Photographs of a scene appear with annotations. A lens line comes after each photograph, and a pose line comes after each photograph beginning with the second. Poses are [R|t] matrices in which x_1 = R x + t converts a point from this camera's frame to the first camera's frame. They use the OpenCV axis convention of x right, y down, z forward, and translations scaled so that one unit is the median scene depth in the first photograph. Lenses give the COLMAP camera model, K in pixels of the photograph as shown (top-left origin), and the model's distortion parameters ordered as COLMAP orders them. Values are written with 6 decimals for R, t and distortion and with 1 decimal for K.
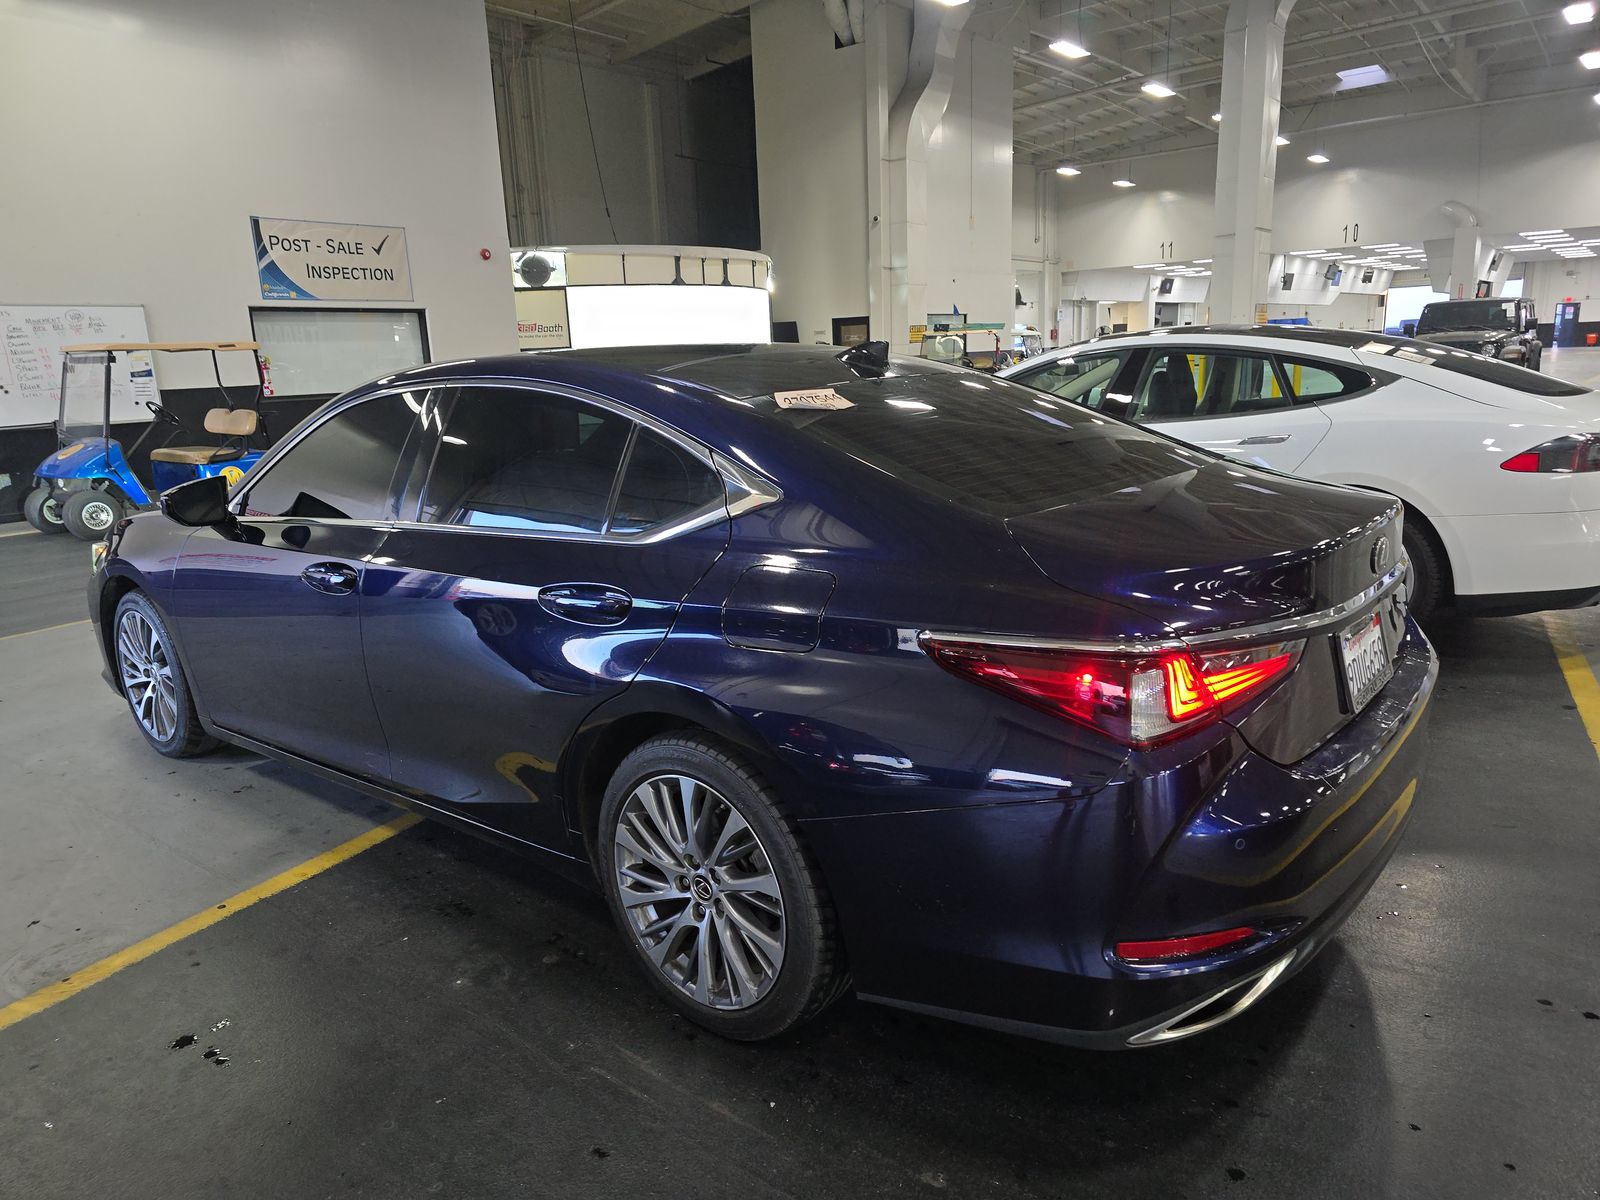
lens RADIAL K [[1073.9, 0, 800.0], [0, 1073.9, 600.0], [0, 0, 1]] dist [-0.000393, -0.002926]
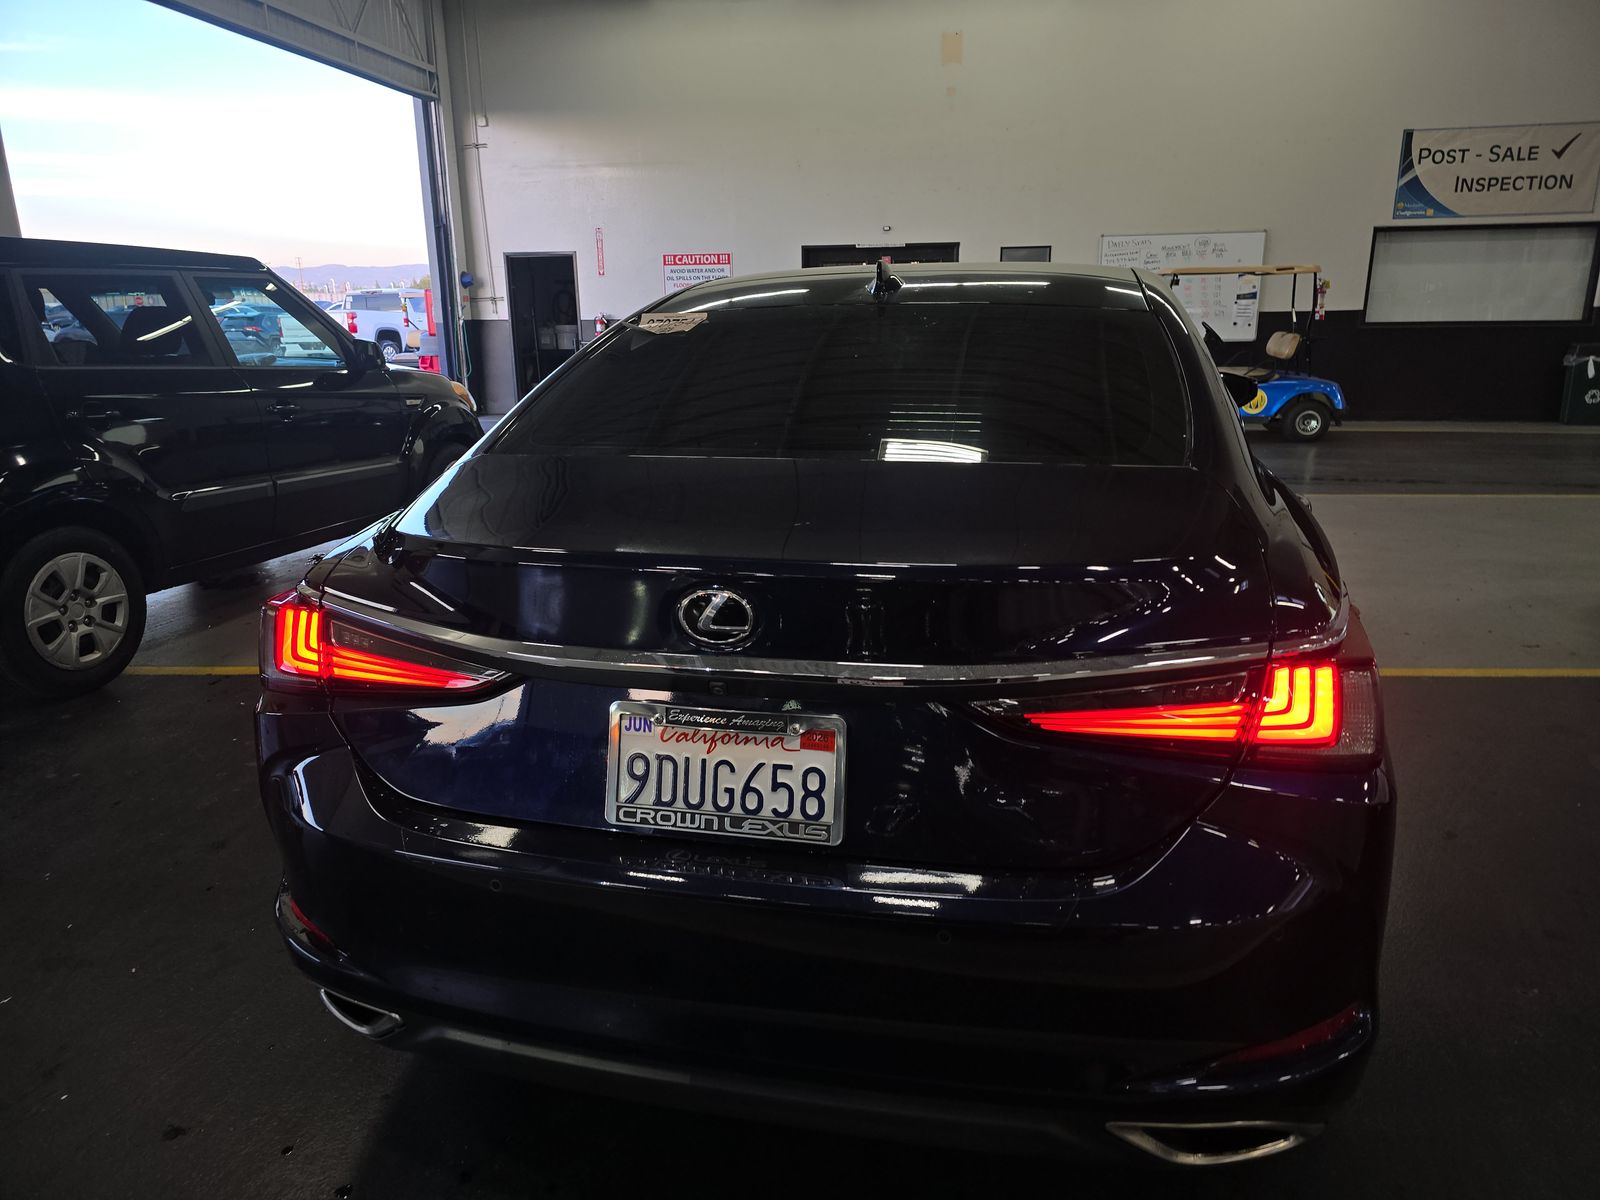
lens RADIAL K [[1073.9, 0, 800.0], [0, 1073.9, 600.0], [0, 0, 1]] dist [-0.000393, -0.002926]
pose [[0.453498, 0.258134, -0.853057, 0.161262], [-0.198412, 0.962360, 0.185731, -0.026652], [0.868892, 0.085028, 0.487645, 0.105615]]
